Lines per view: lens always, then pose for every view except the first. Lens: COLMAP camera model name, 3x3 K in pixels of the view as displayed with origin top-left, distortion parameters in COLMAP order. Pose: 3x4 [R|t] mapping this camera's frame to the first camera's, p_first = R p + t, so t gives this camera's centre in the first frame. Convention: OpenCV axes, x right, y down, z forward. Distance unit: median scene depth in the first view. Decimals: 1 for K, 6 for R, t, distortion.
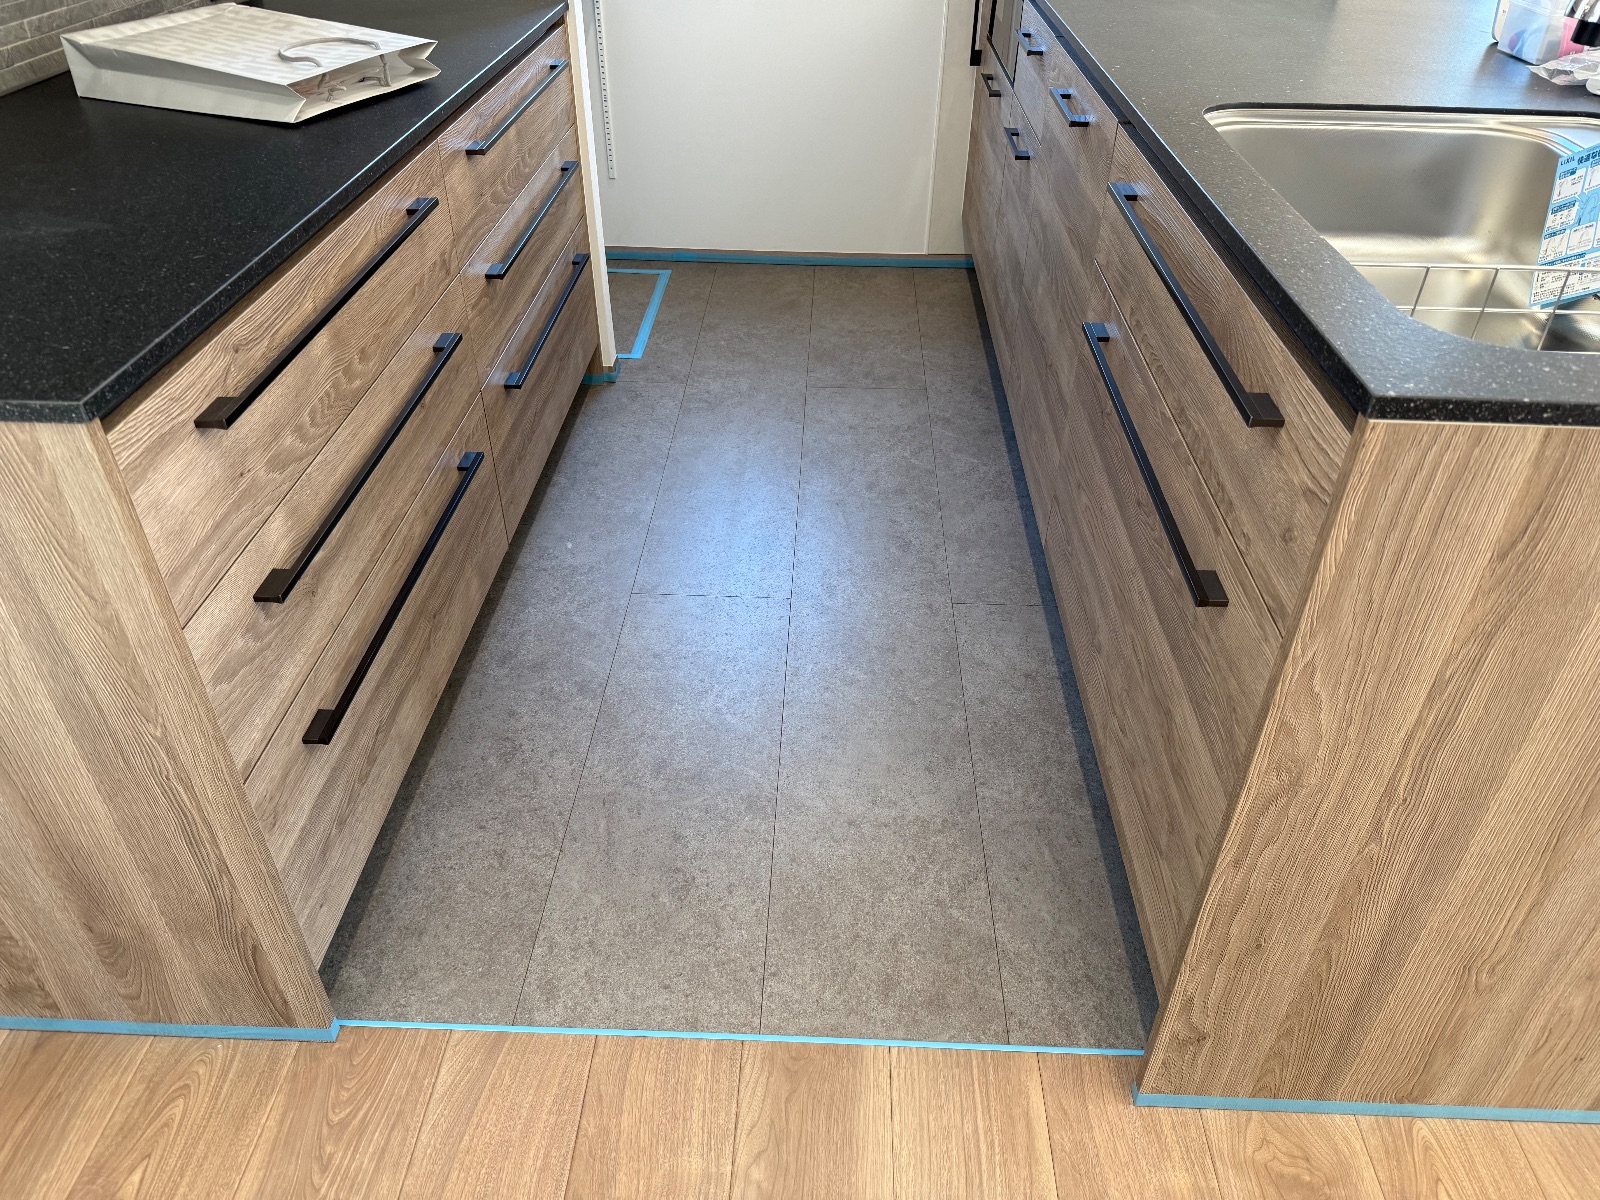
lens RADIAL K [[1143.3, 0, 804.7], [0, 1143.3, 599.7], [0, 0, 1]] dist [-0.015717, -0.003542]
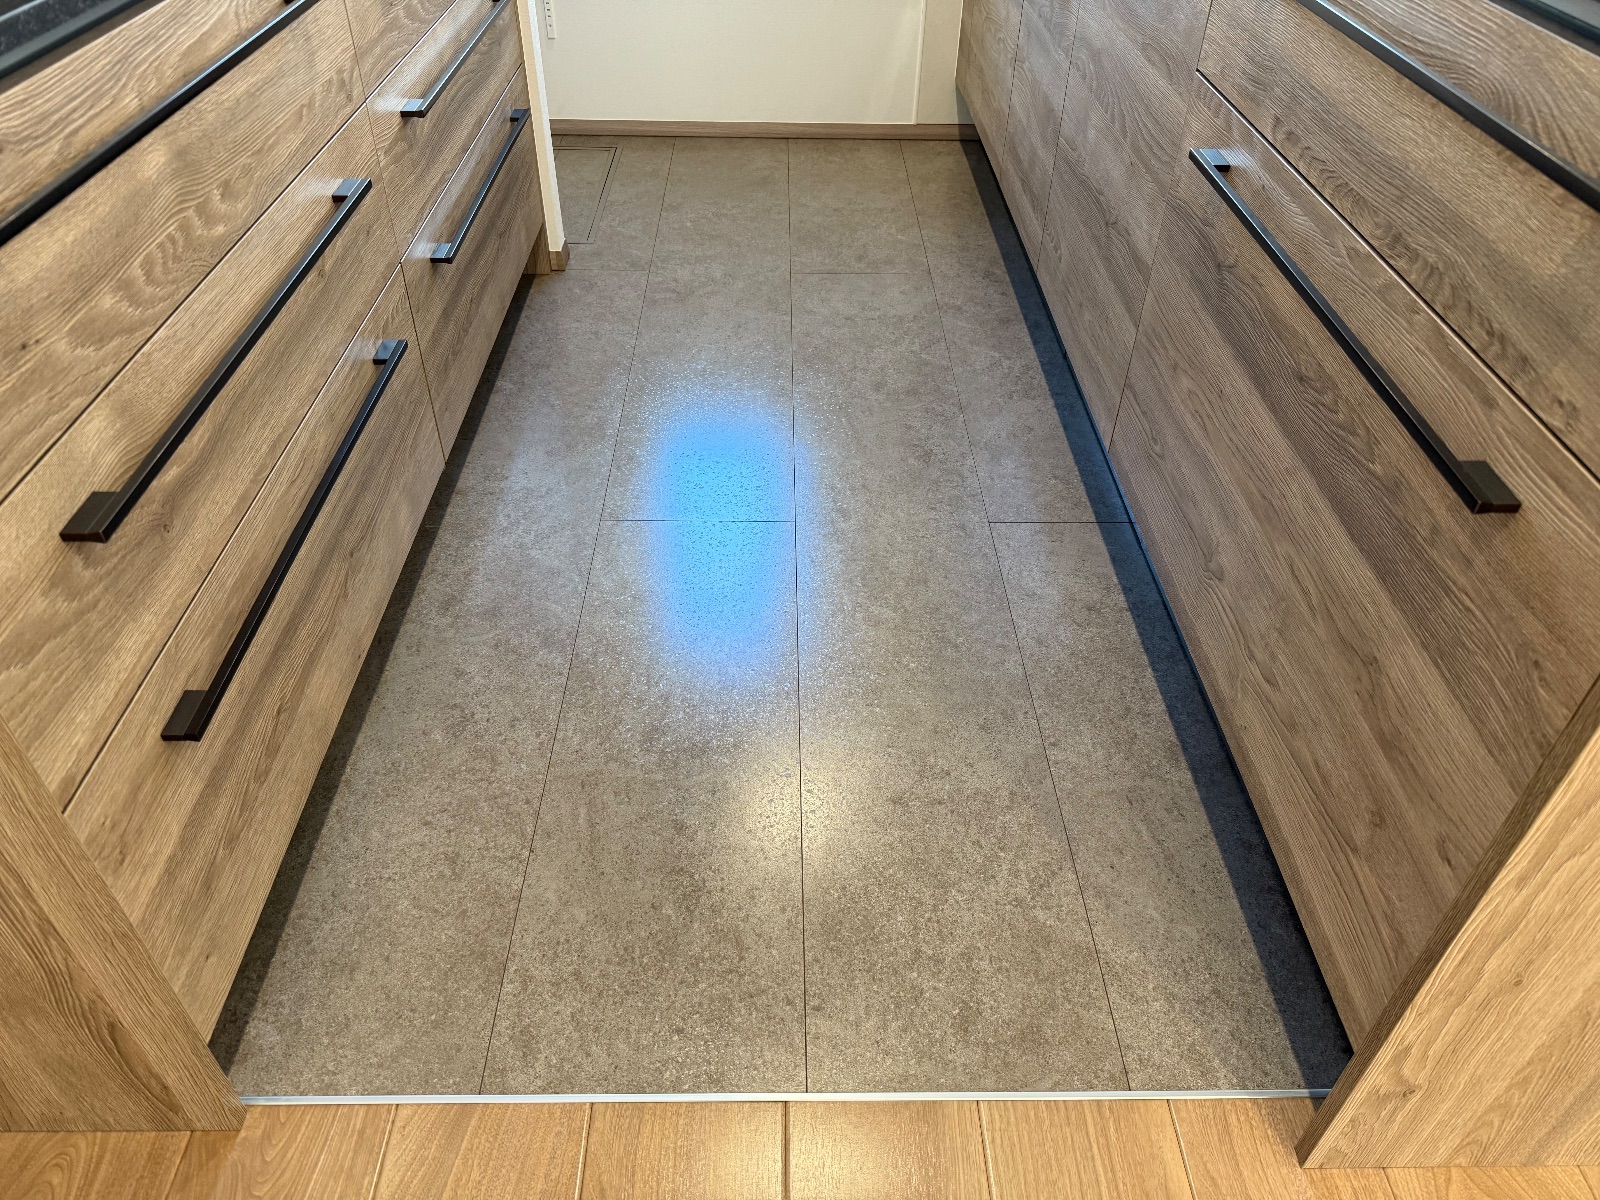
lens RADIAL K [[1143.3, 0, 800.0], [0, 1143.3, 602.5], [0, 0, 1]] dist [-0.015717, -0.003542]
pose [[0.998749, -0.027517, 0.041750, -0.061379], [0.024640, 0.997387, 0.067915, 0.002318], [-0.043510, -0.066801, 0.996817, 0.240373]]
